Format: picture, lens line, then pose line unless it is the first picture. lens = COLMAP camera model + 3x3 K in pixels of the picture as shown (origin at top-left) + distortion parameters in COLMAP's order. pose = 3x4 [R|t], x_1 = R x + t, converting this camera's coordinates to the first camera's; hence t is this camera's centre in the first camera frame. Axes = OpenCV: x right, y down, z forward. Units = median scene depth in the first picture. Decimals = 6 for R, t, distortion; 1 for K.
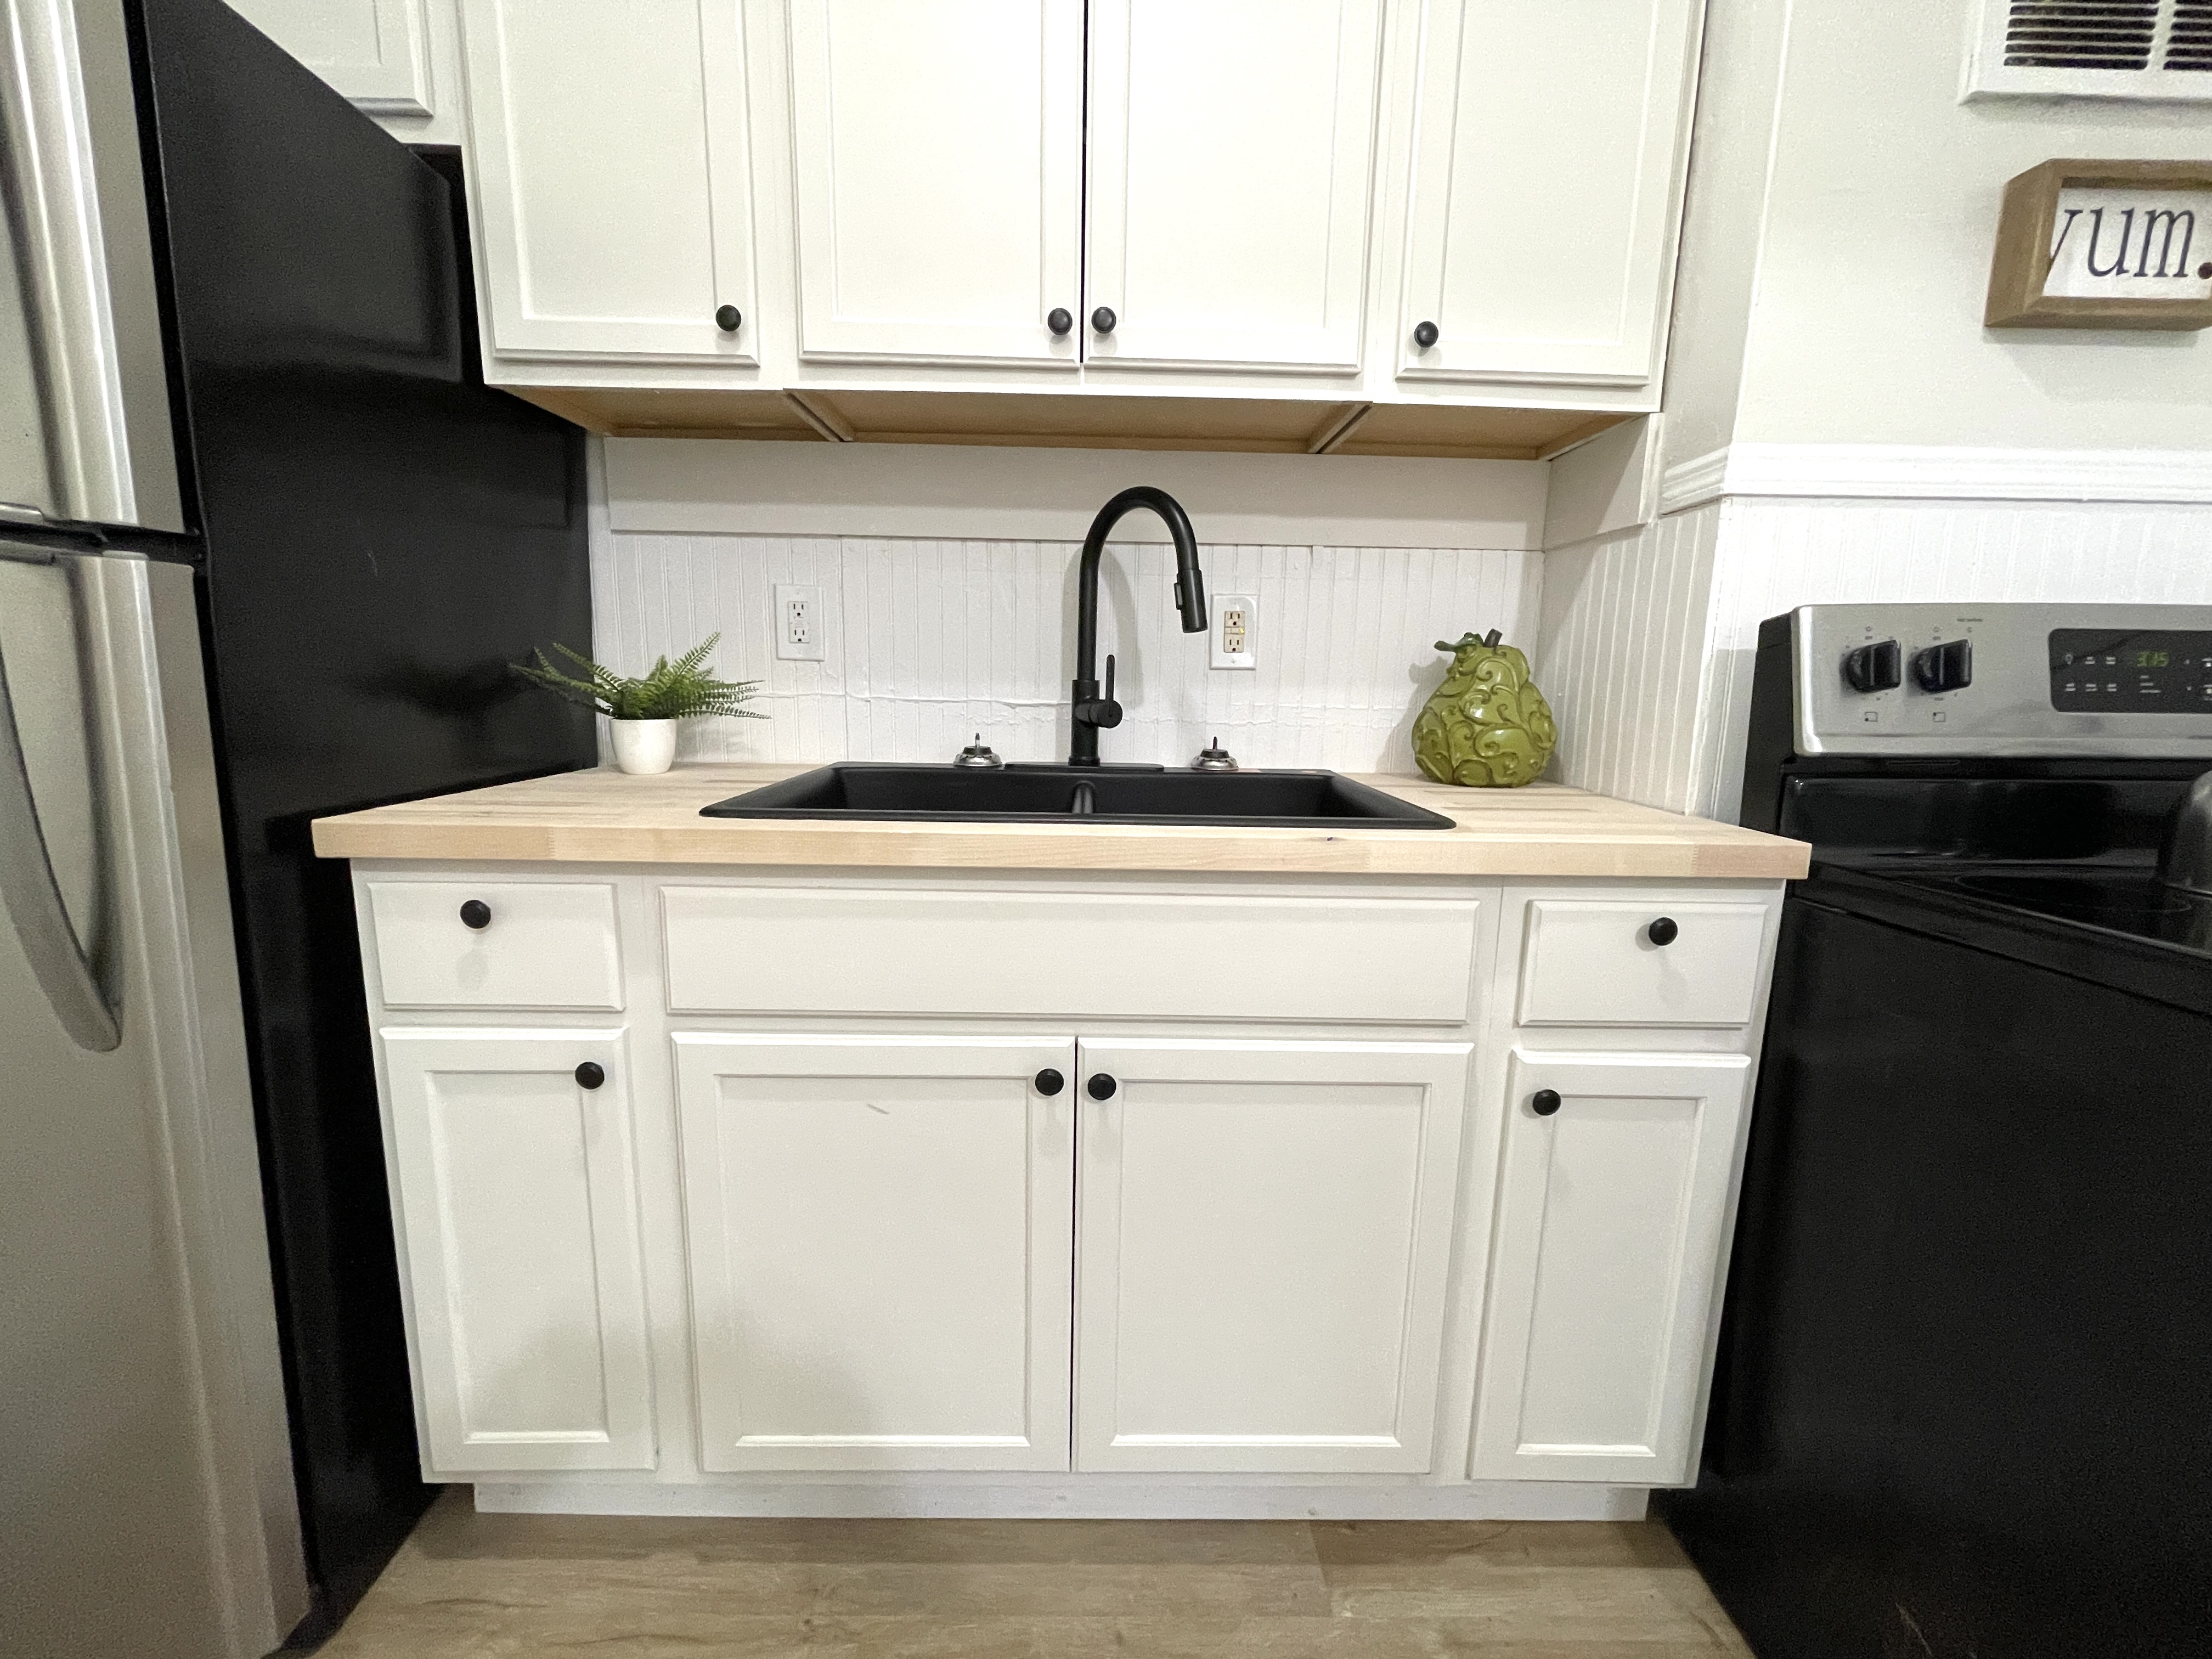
lens RADIAL K [[902.9, 0, 1105.5], [0, 902.9, 820.3], [0, 0, 1]] dist [-0.000474, 0.000075]
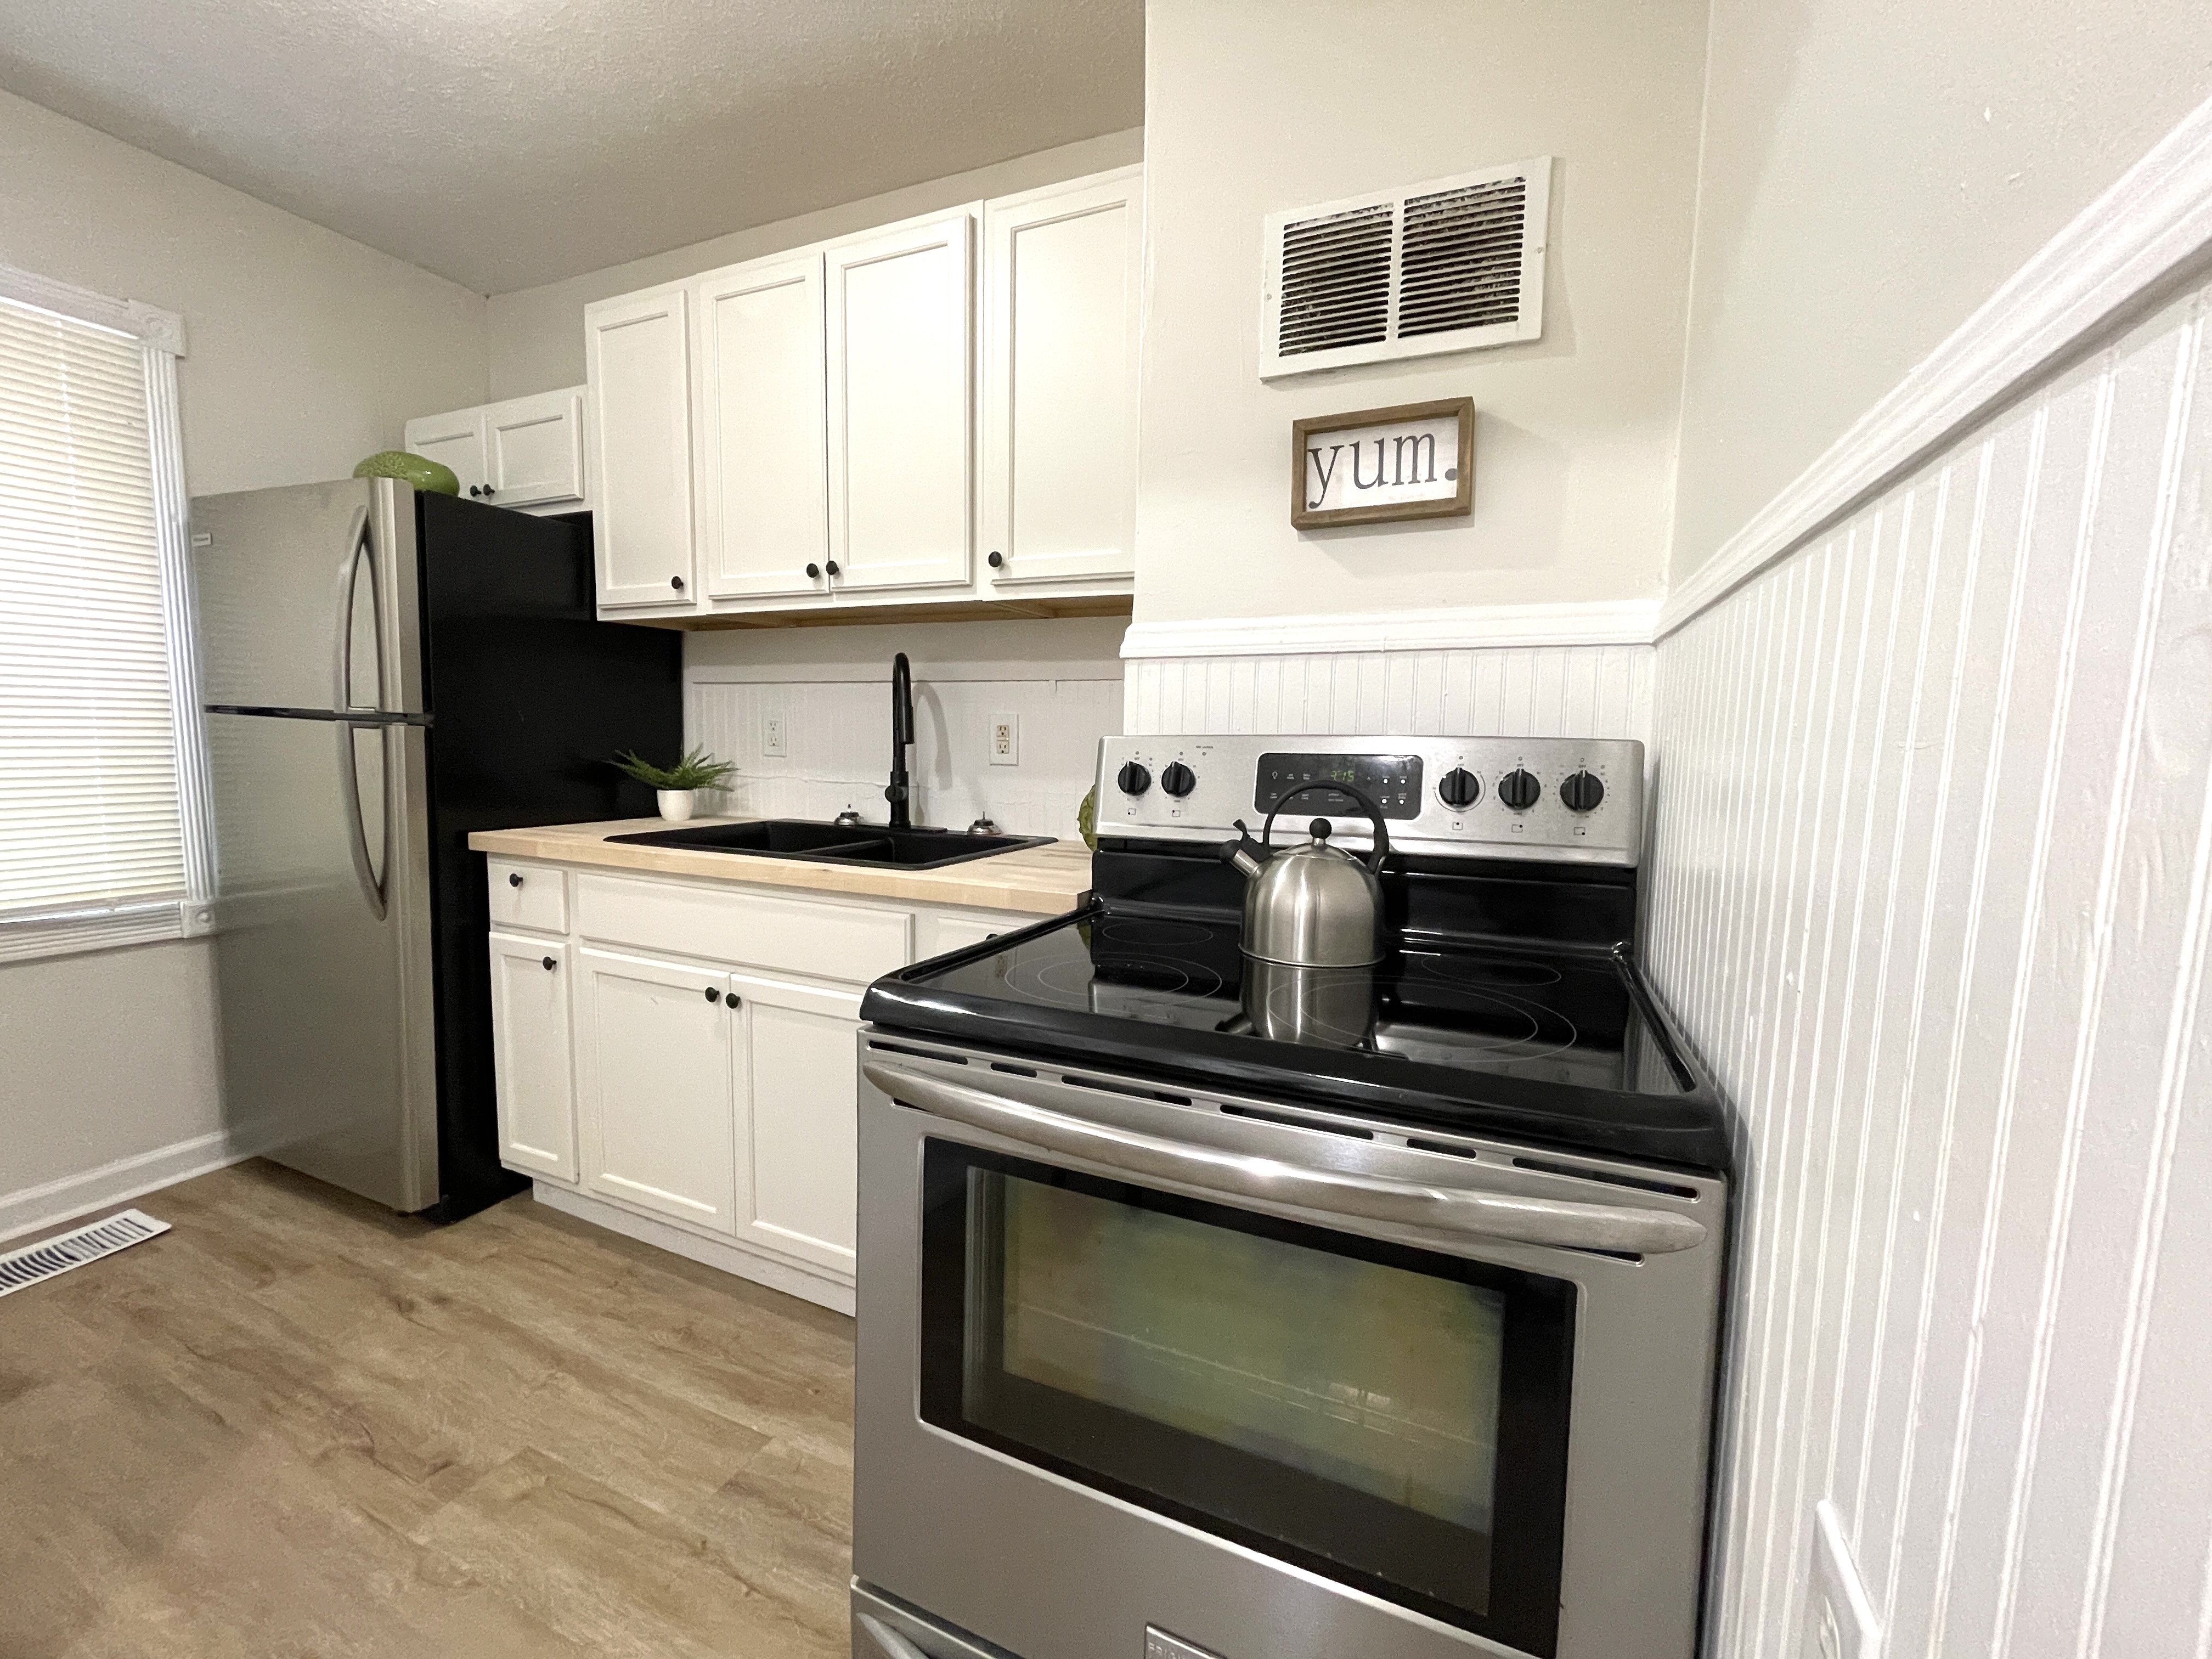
lens RADIAL K [[898.4, 0, 1104.8], [0, 898.4, 819.6], [0, 0, 1]] dist [-0.001336, -0.000366]
pose [[0.904599, 0.038559, -0.424515, 1.241428], [-0.070505, 0.995717, -0.059798, -0.009225], [0.420391, 0.084024, 0.903444, -0.296122]]
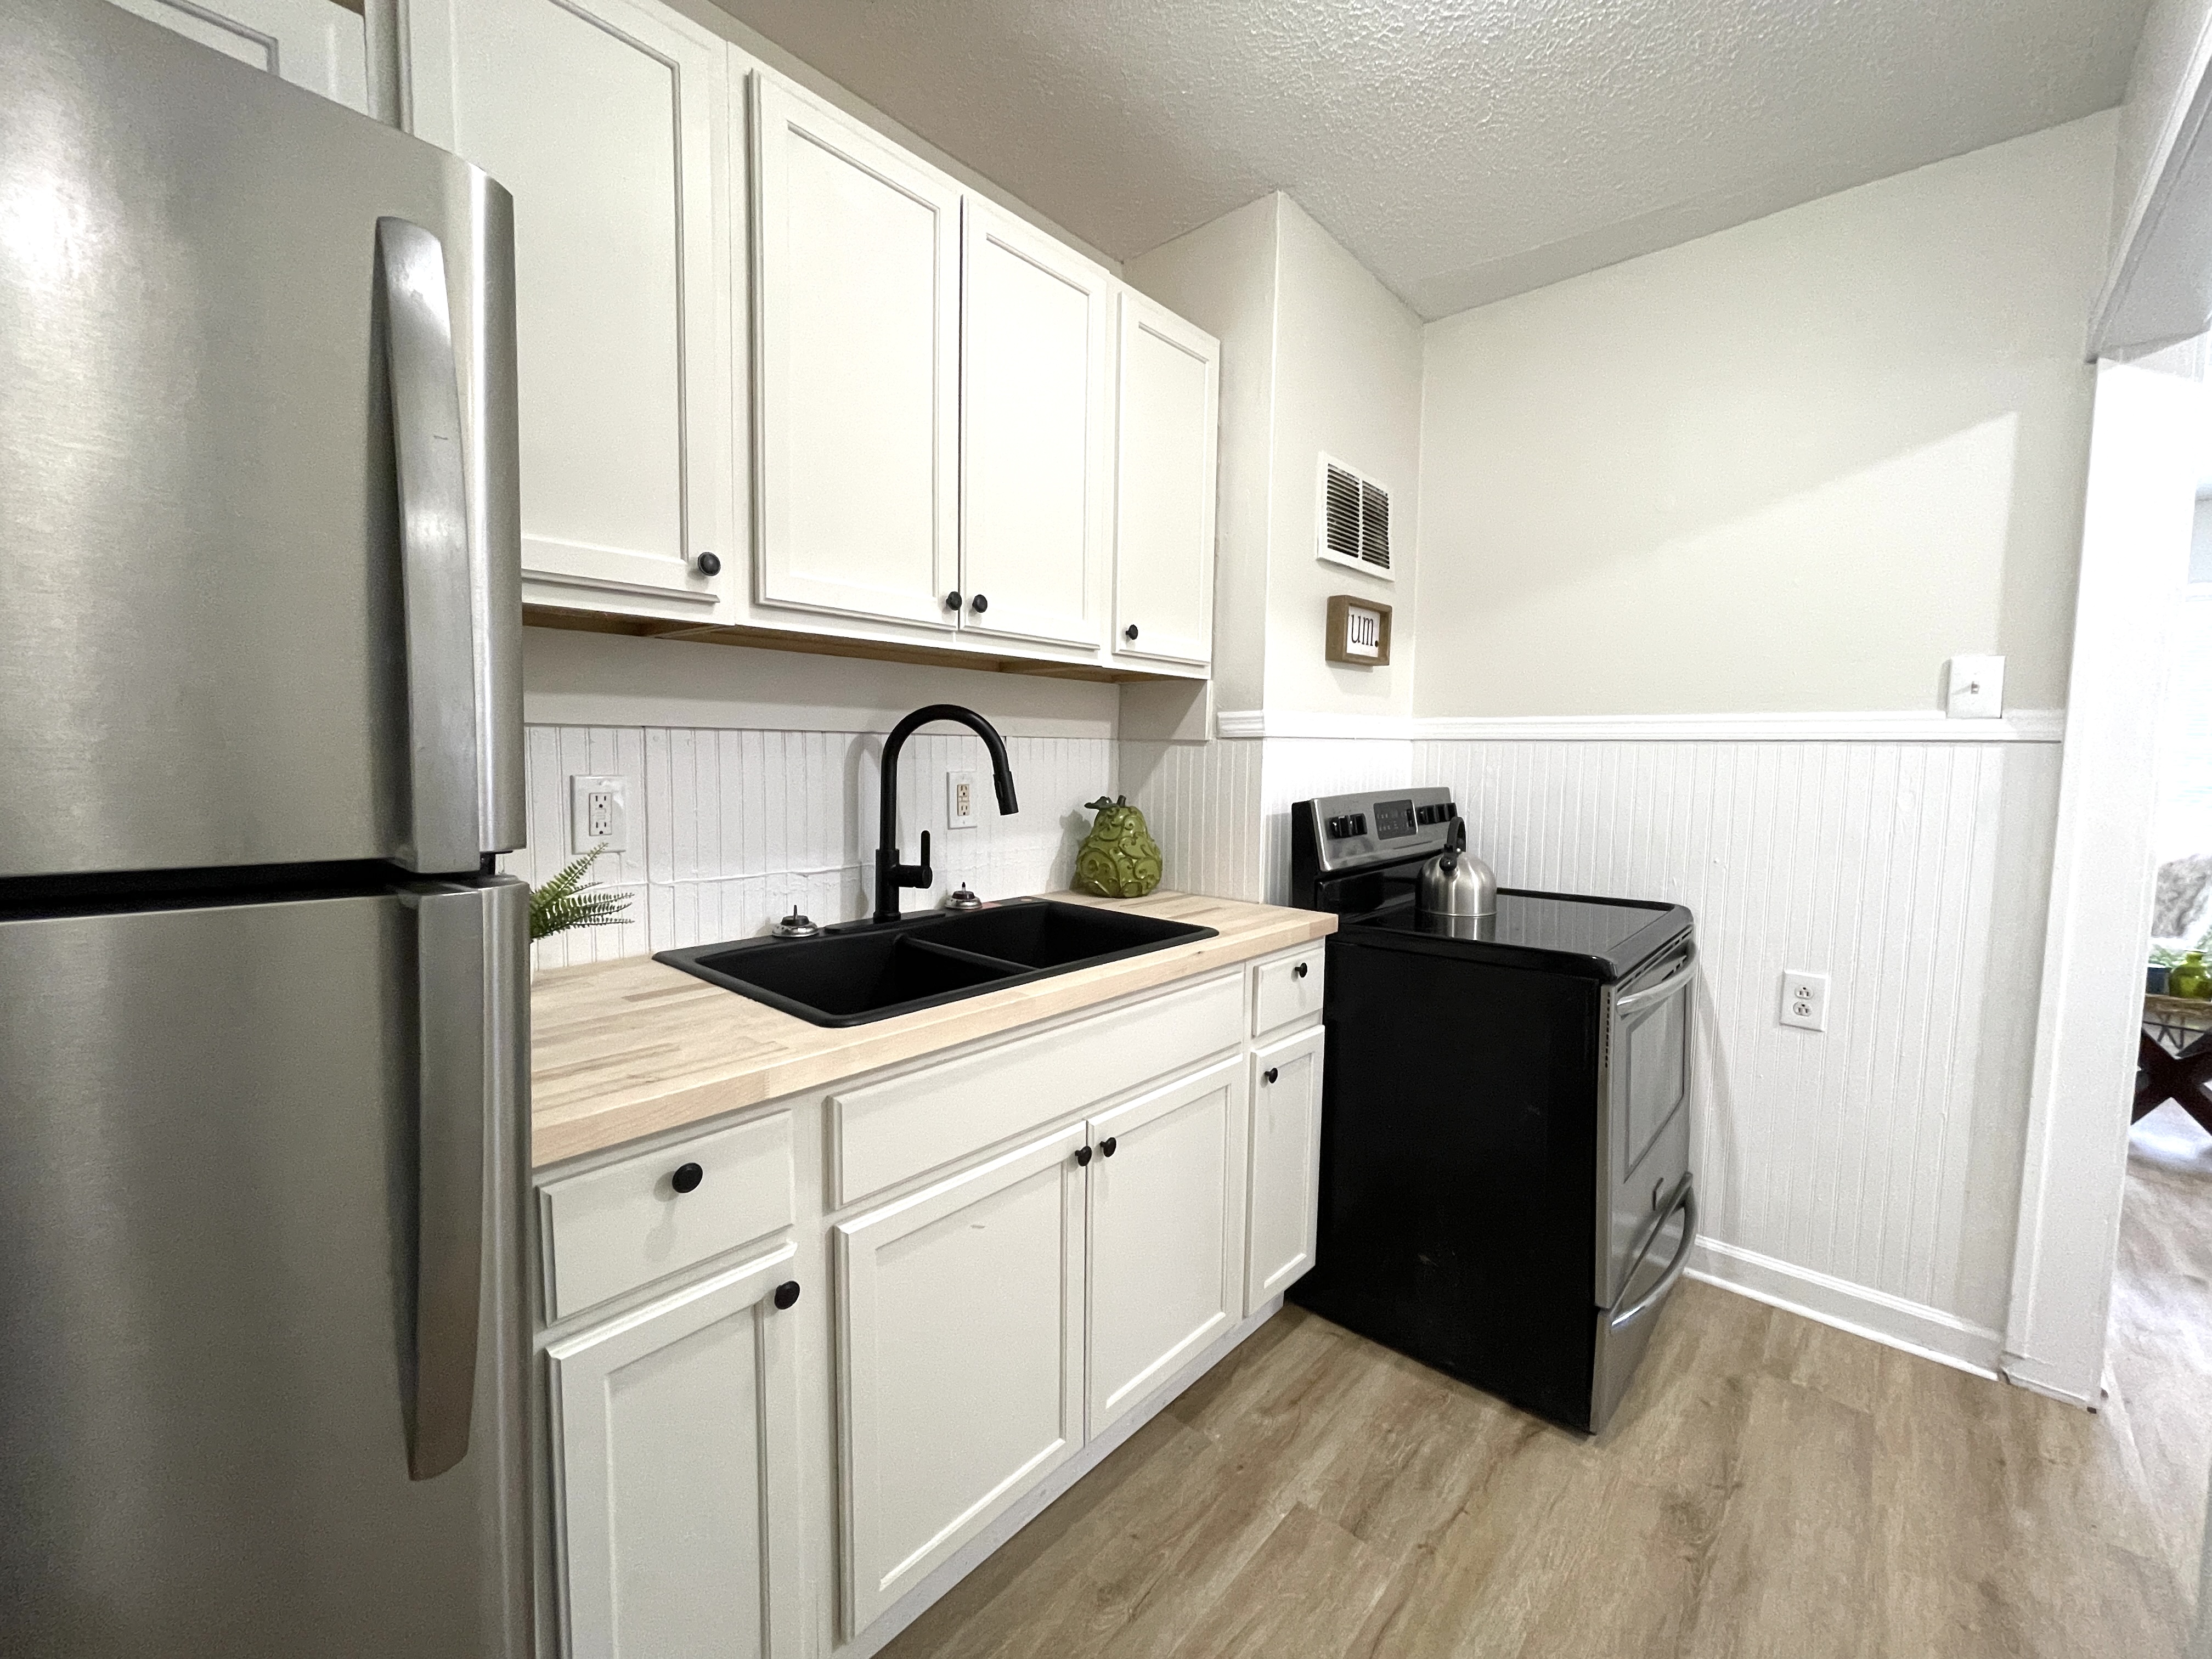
lens RADIAL K [[898.4, 0, 1104.8], [0, 898.4, 819.6], [0, 0, 1]] dist [-0.001336, -0.000366]
pose [[0.683159, -0.067202, 0.727171, -0.908719], [0.118766, 0.992724, -0.019834, -0.180386], [-0.720547, 0.099913, 0.686170, -0.044289]]
